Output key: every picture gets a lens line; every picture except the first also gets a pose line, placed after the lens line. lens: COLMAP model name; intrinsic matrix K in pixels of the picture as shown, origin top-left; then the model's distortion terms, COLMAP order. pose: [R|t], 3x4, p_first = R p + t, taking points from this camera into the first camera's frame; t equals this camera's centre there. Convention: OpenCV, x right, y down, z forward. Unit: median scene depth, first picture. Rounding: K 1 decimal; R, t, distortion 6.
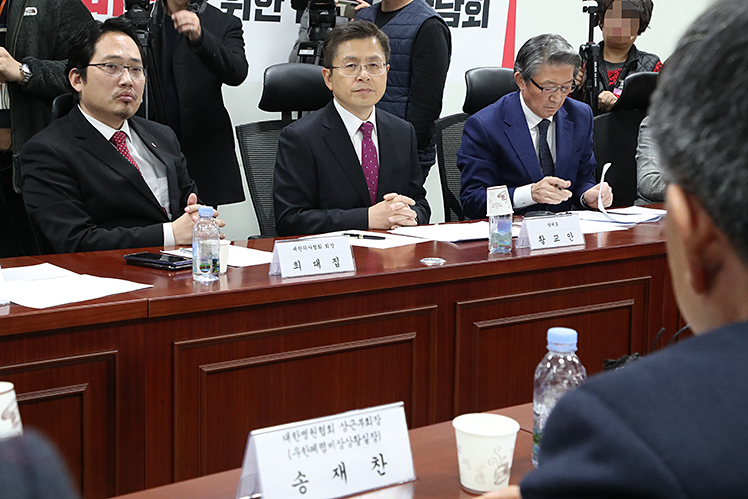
lens RADIAL K [[1160.8, 0, 371.9], [0, 1160.8, 250.2], [0, 0, 1]] dist [0.036883, 0.000000]
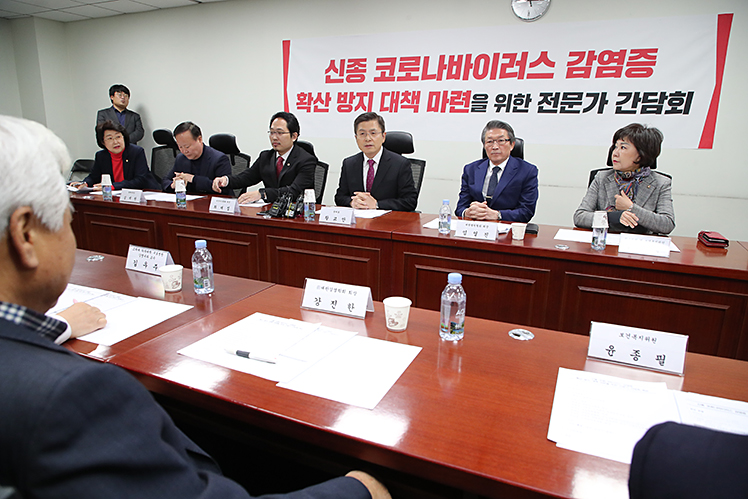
lens RADIAL K [[510.8, 0, 376.7], [0, 510.8, 250.7], [0, 0, 1]] dist [-0.075922, 0.021791]
pose [[0.479678, 0.203641, -0.853487, 0.583282], [-0.145074, 0.977715, 0.151747, -0.061915], [0.865369, 0.051029, 0.498531, 0.373400]]
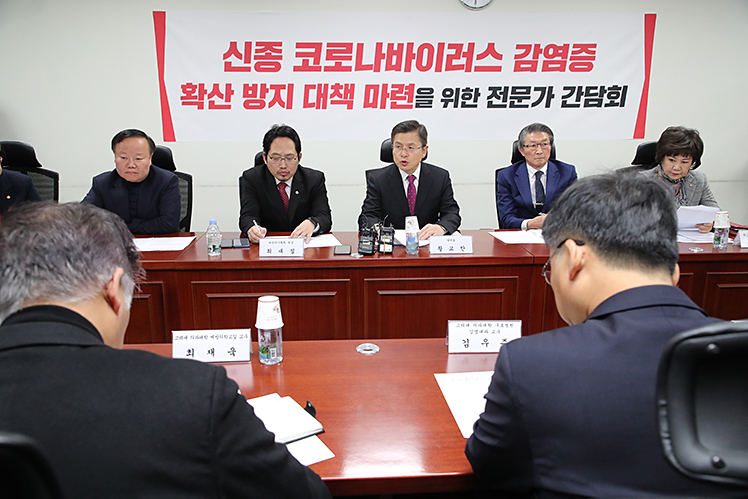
lens RADIAL K [[605.3, 0, 386.7], [0, 605.3, 251.7], [0, 0, 1]] dist [-0.025090, -0.005918]
pose [[0.838424, 0.114492, -0.532857, 0.343442], [-0.074206, 0.992562, 0.096507, -0.052753], [0.539943, -0.041372, 0.840684, 0.110323]]
